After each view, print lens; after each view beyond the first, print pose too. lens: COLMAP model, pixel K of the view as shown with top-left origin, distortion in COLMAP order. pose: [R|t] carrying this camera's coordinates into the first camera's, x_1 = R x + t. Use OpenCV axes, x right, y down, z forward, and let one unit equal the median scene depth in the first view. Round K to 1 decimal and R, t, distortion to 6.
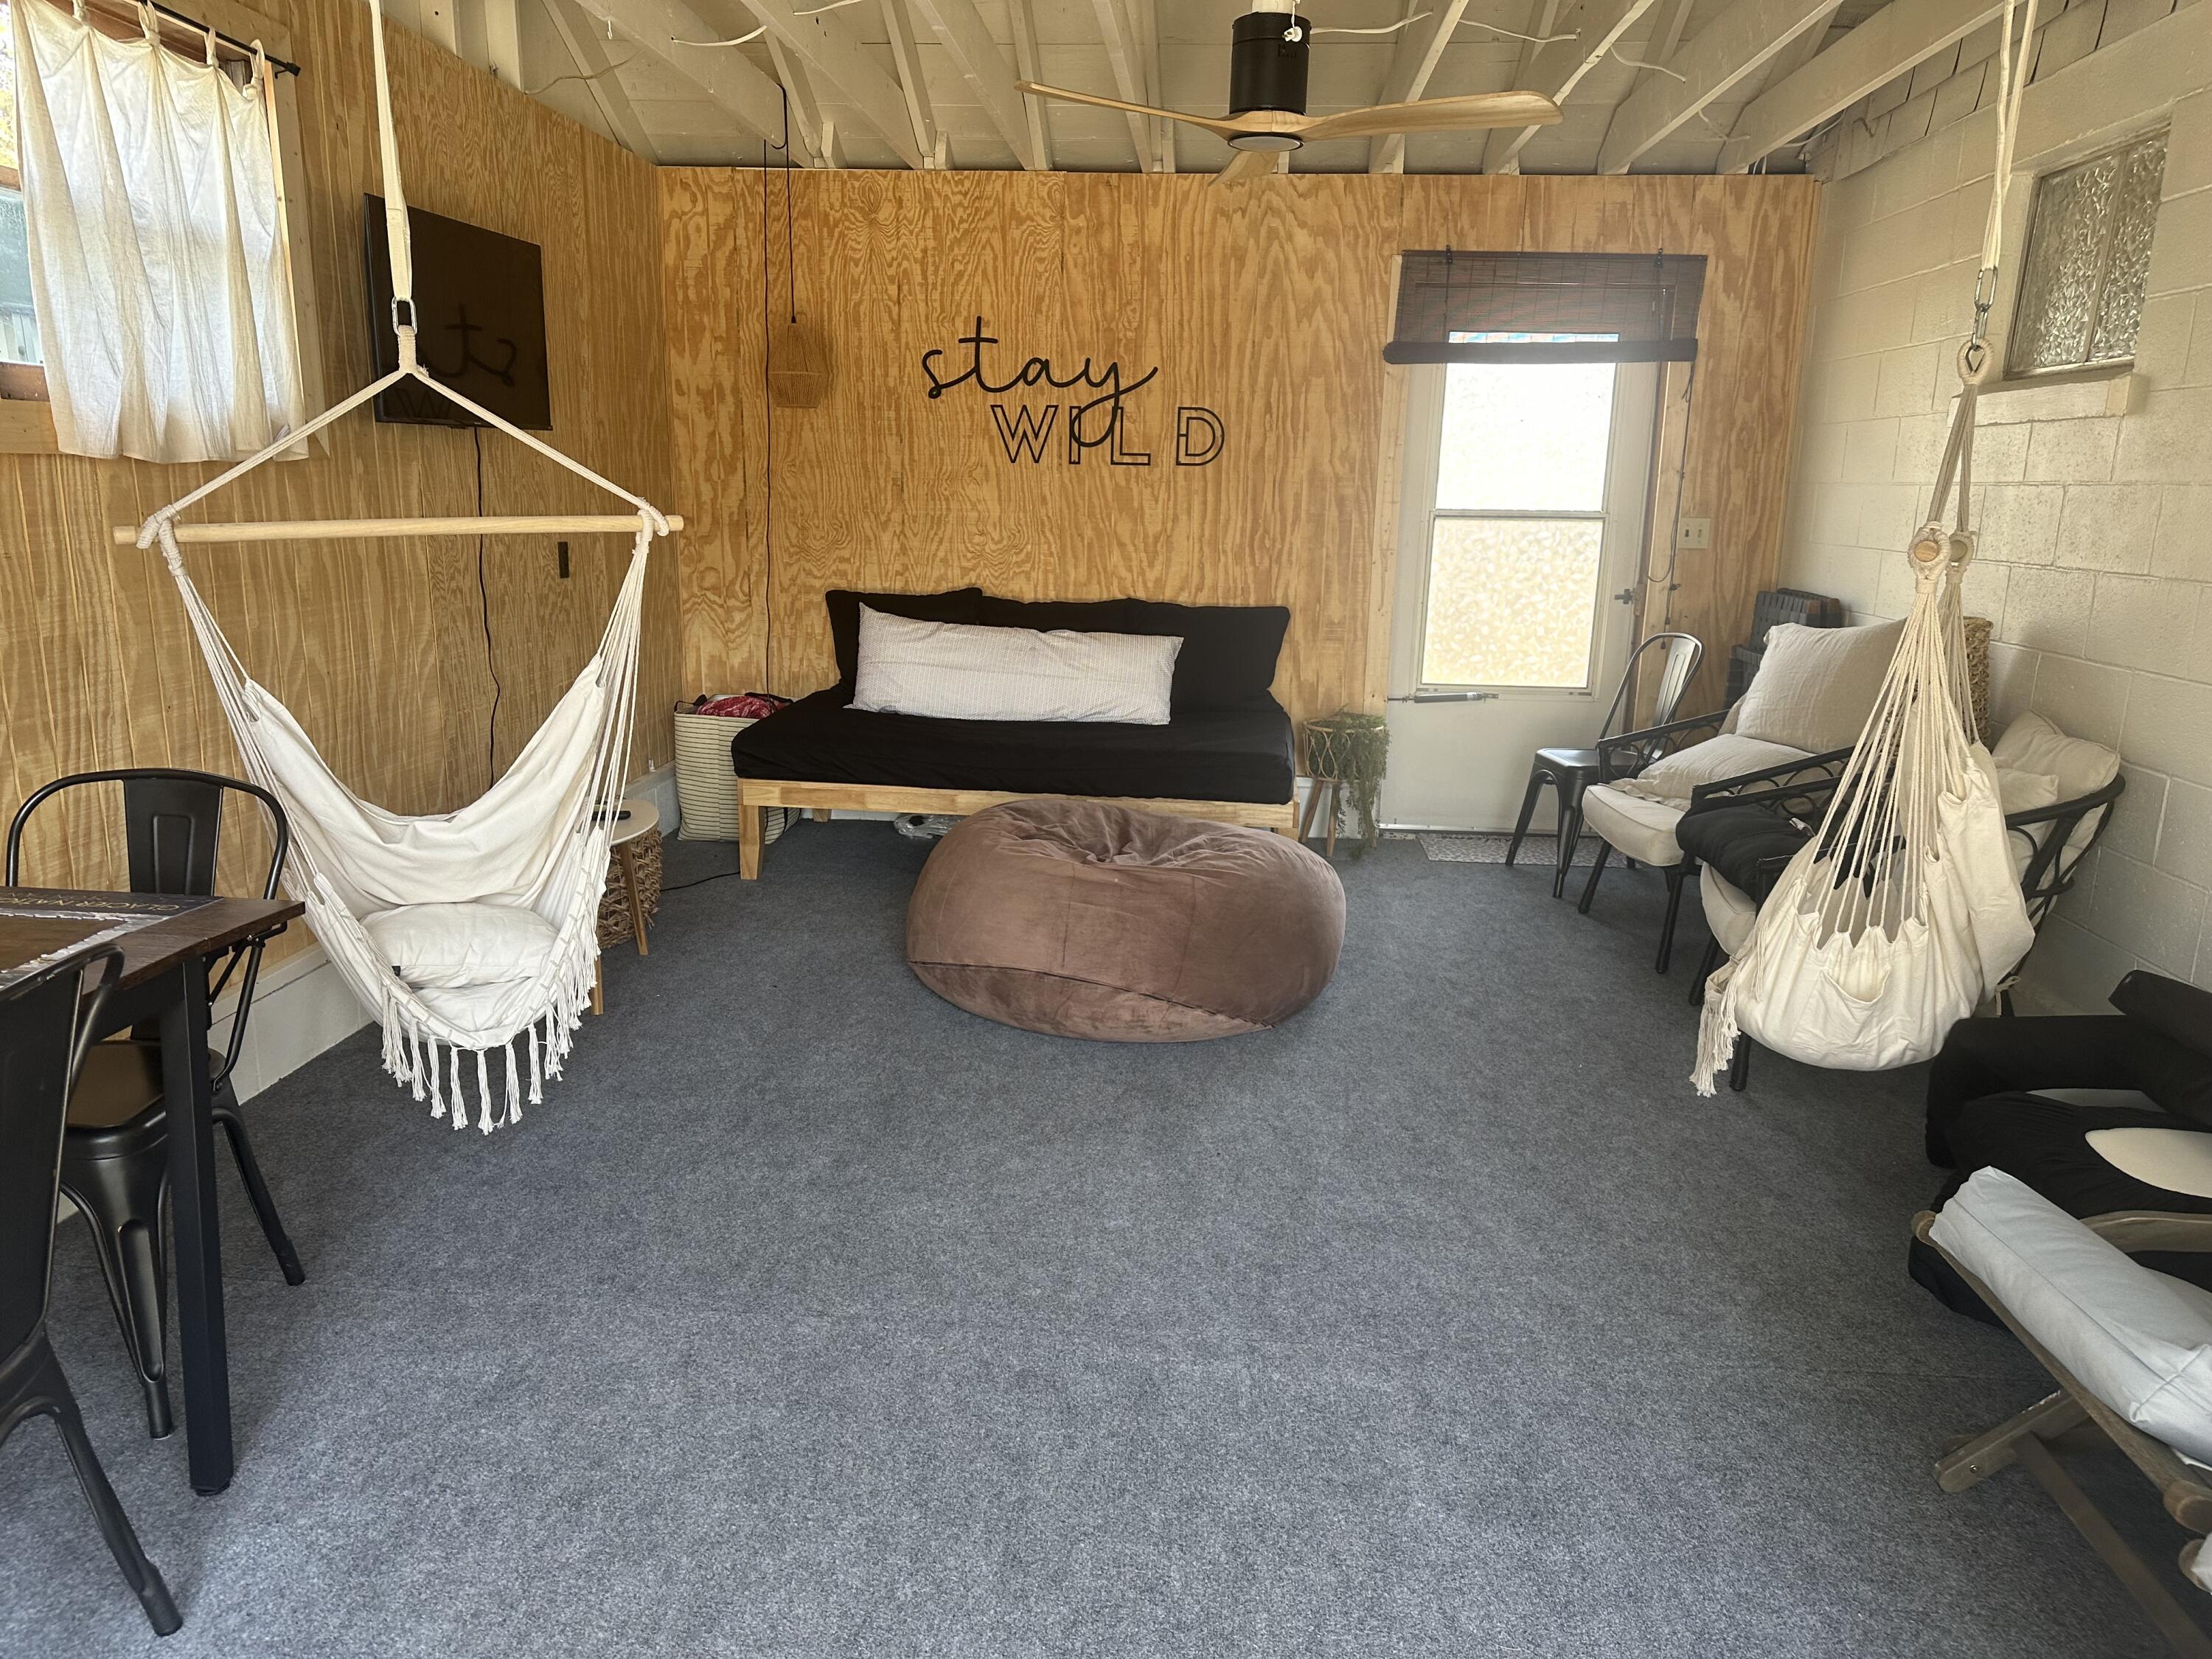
lens RADIAL K [[1515.7, 0, 1091.1], [0, 1515.7, 861.8], [0, 0, 1]] dist [0.083632, -0.095489]
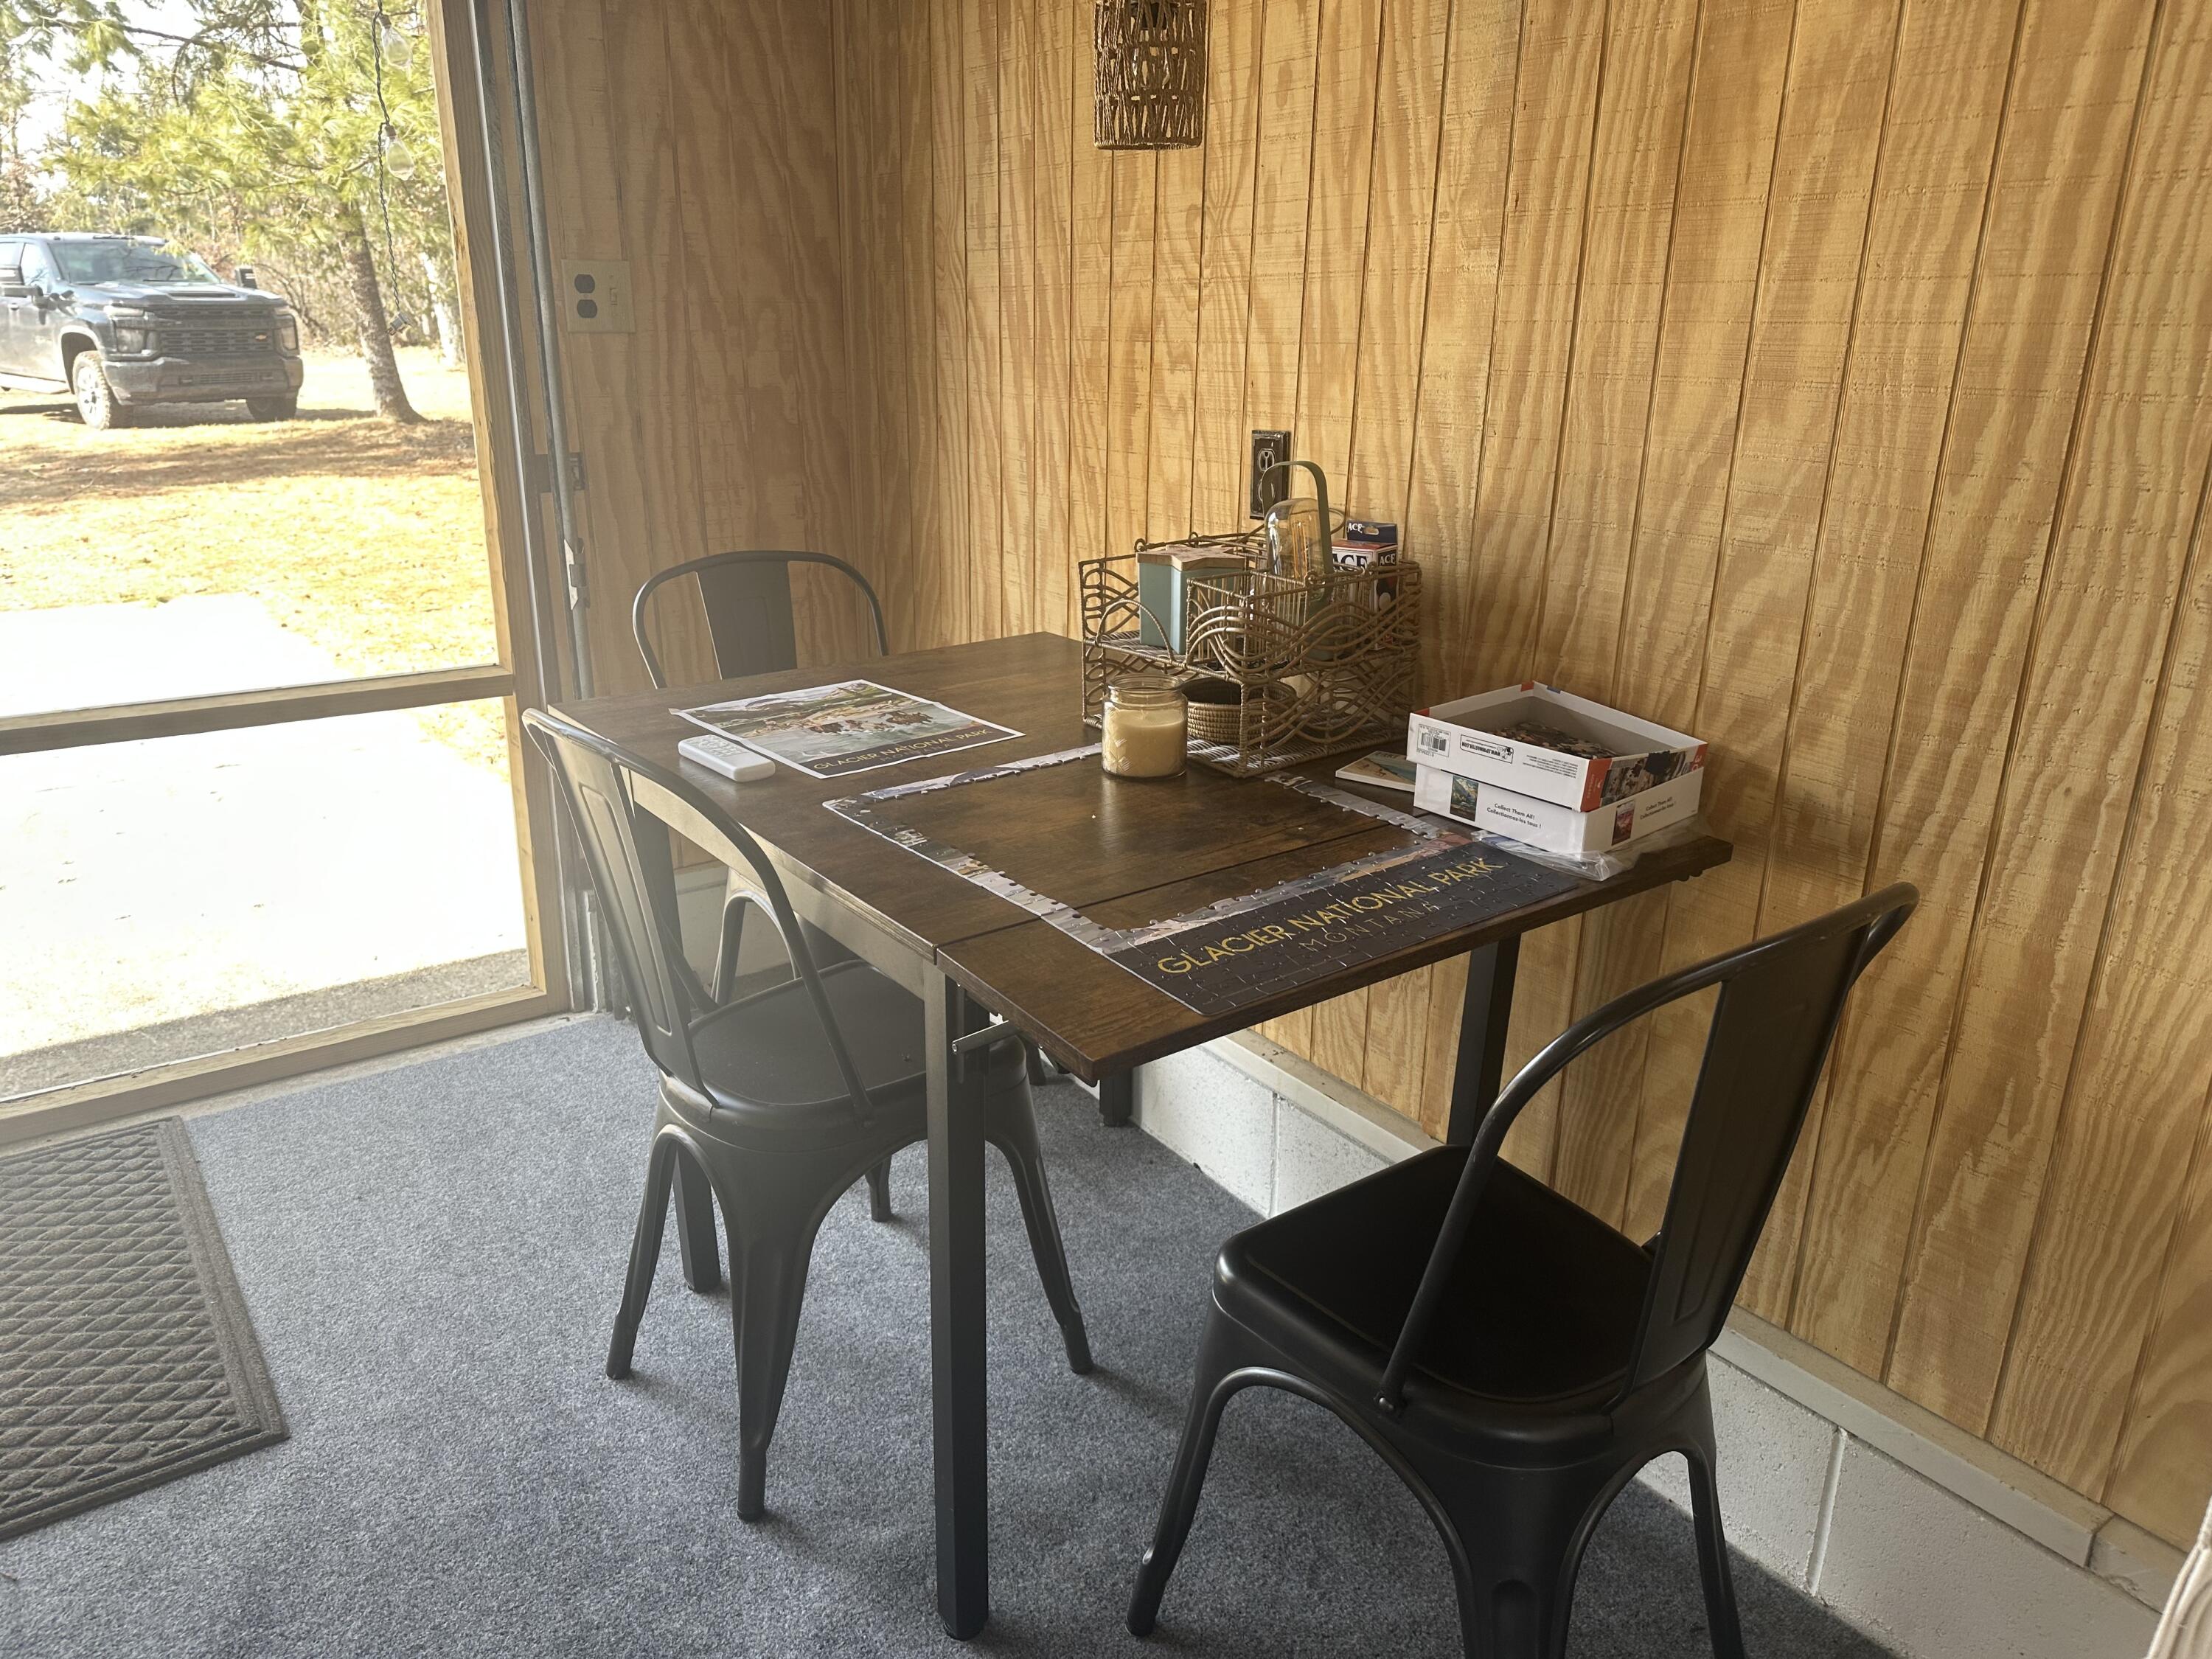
lens RADIAL K [[1536.6, 0, 1106.0], [0, 1536.6, 829.5], [0, 0, 1]] dist [0.076164, -0.110654]
pose [[-0.762138, 0.167381, -0.625403, -0.120929], [-0.190052, 0.865599, 0.463270, -0.148337], [0.618891, 0.471934, -0.627895, 0.707783]]
